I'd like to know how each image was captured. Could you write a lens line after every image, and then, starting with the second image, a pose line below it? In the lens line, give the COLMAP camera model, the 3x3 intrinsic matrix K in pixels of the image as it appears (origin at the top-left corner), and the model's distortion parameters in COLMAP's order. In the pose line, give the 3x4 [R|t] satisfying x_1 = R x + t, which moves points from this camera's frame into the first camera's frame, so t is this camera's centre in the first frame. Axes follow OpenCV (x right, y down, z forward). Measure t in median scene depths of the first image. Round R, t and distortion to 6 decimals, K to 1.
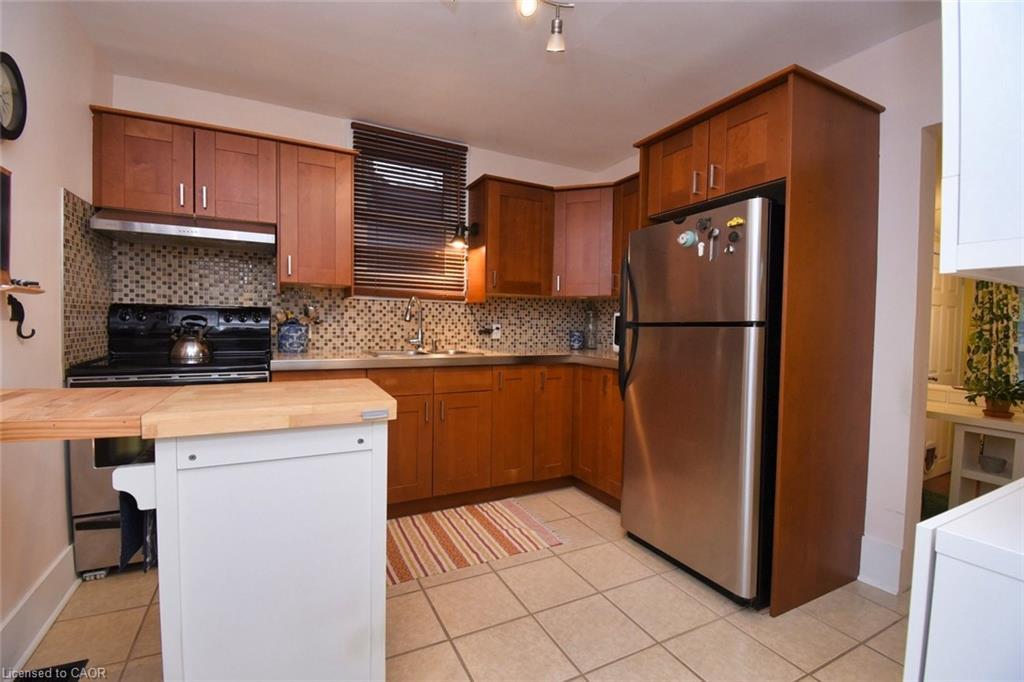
lens RADIAL K [[445.3, 0, 506.5], [0, 445.3, 338.3], [0, 0, 1]] dist [0.003891, -0.016372]
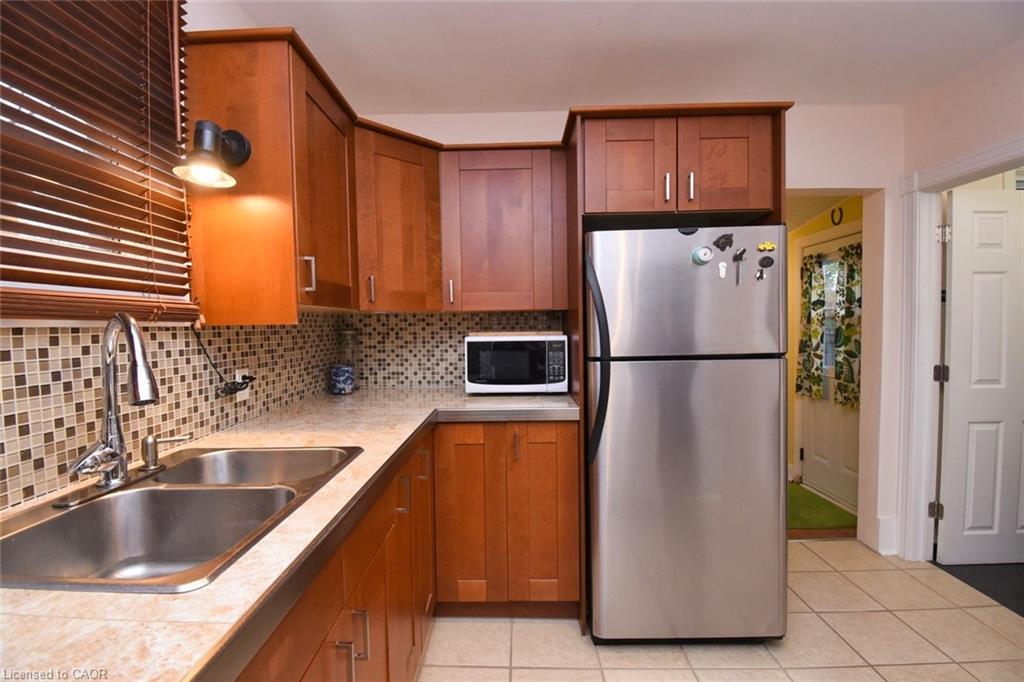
lens RADIAL K [[445.3, 0, 506.5], [0, 445.3, 338.3], [0, 0, 1]] dist [0.003891, -0.016372]
pose [[0.469748, -0.049099, 0.881434, -0.308243], [0.048082, 0.998393, 0.029990, -0.066446], [-0.881490, 0.028293, 0.471354, 0.565395]]
